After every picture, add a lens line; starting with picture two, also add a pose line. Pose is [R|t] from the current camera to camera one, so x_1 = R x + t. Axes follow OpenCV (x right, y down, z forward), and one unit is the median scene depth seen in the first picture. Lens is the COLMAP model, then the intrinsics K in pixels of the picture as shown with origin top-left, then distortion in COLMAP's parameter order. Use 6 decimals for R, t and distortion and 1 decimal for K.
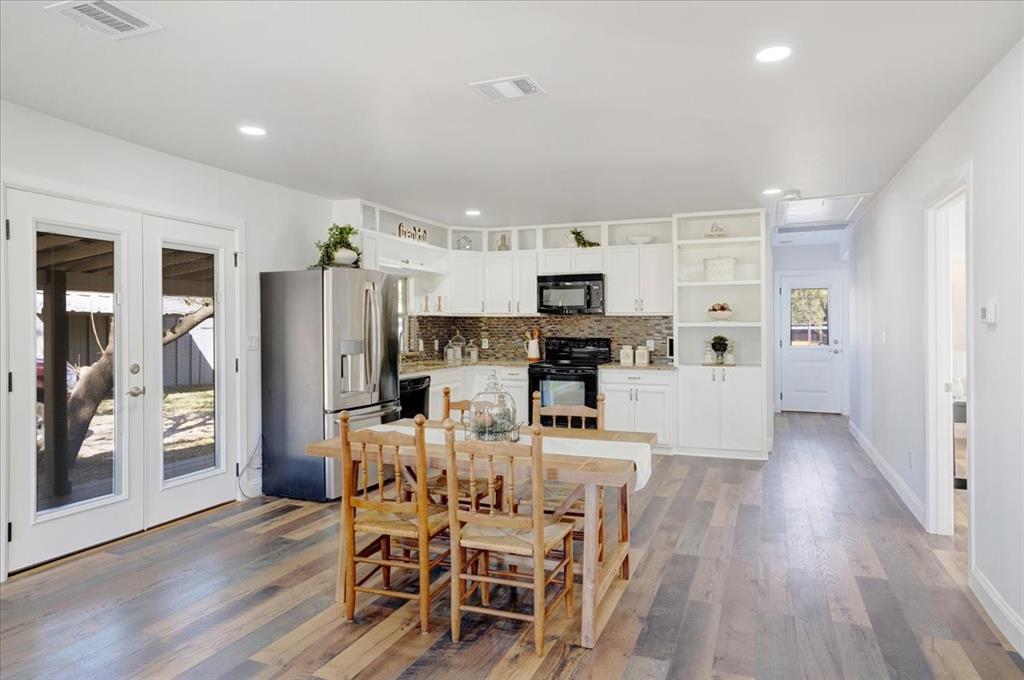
lens RADIAL K [[626.1, 0, 512.4], [0, 626.1, 322.5], [0, 0, 1]] dist [-0.049246, -0.000333]
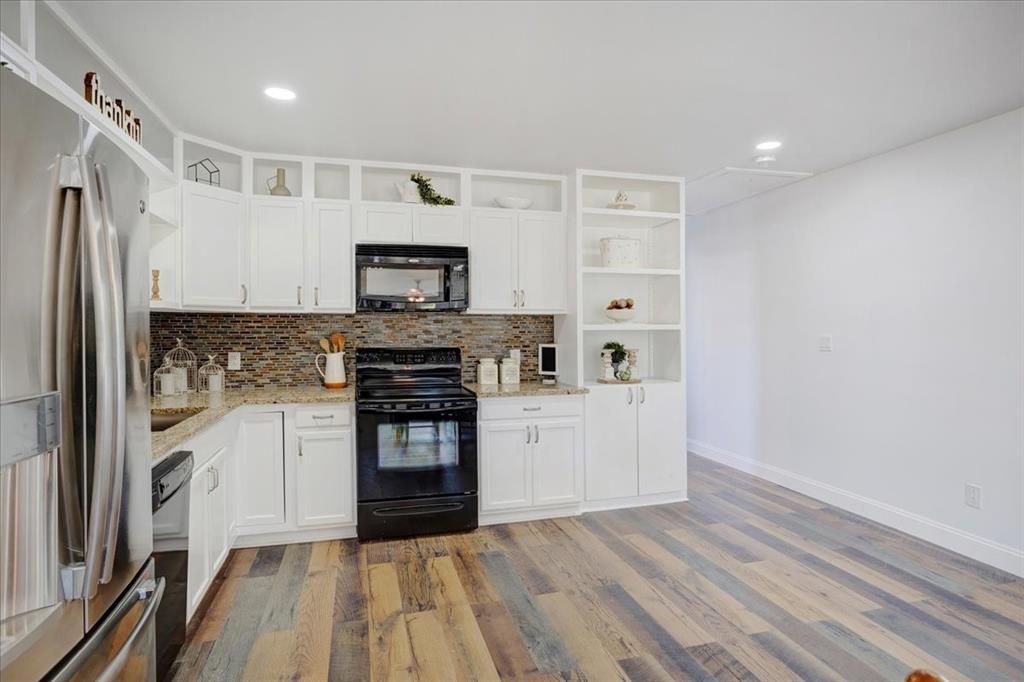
lens RADIAL K [[549.8, 0, 511.8], [0, 549.8, 330.0], [0, 0, 1]] dist [-0.033009, 0.001392]
pose [[0.794248, -0.002347, 0.607589, -0.160932], [-0.002048, 0.999977, 0.006540, 0.002432], [-0.607590, -0.006439, 0.794225, 0.521181]]
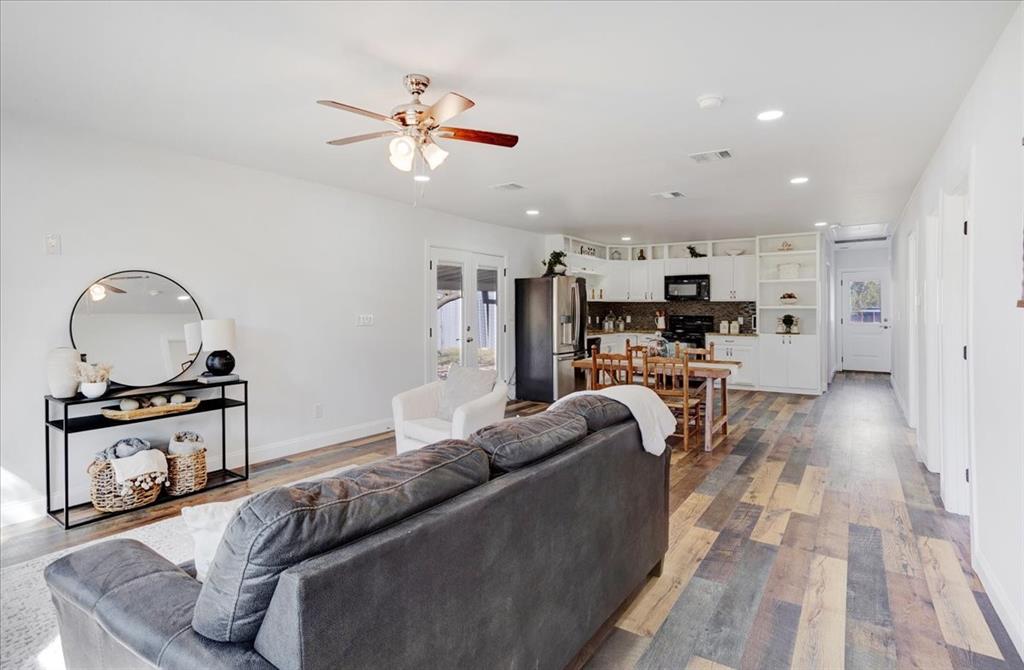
lens RADIAL K [[508.2, 0, 511.5], [0, 508.2, 310.2], [0, 0, 1]] dist [-0.041917, -0.000108]
pose [[0.977115, 0.001867, -0.212704, -0.067514], [-0.000172, 0.999968, 0.007988, 0.001016], [0.212713, -0.007768, 0.977084, -0.336764]]
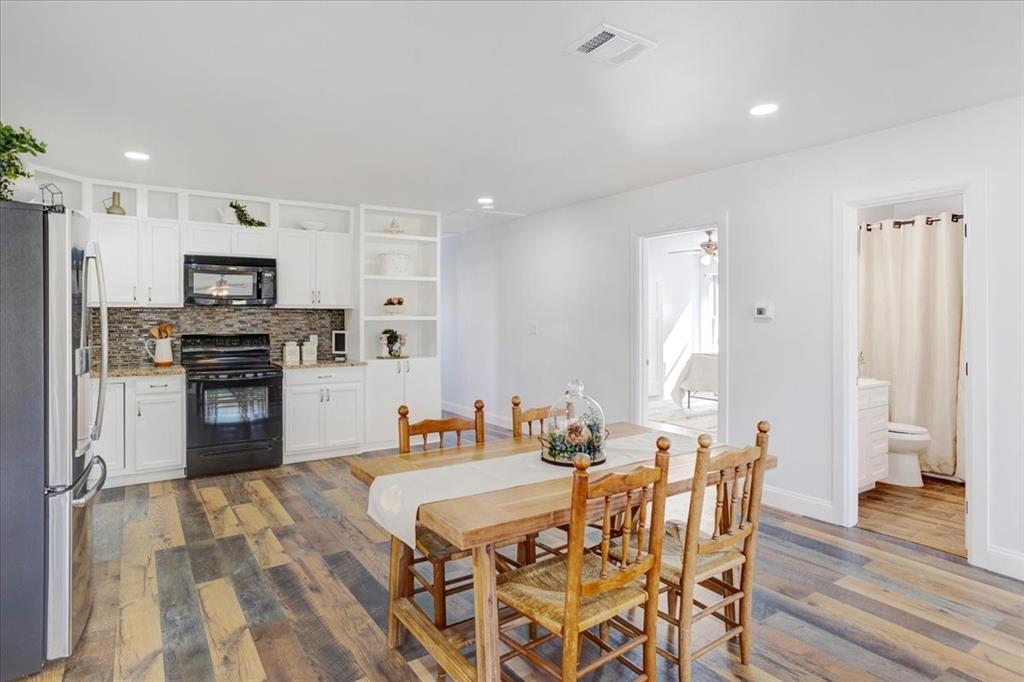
lens RADIAL K [[570.5, 0, 509.5], [0, 570.5, 308.0], [0, 0, 1]] dist [-0.020919, 0.000488]
pose [[0.569146, 0.014046, 0.822117, -0.313471], [-0.002110, 0.999876, -0.015622, 0.000678], [-0.822234, 0.007157, 0.569105, 0.287378]]
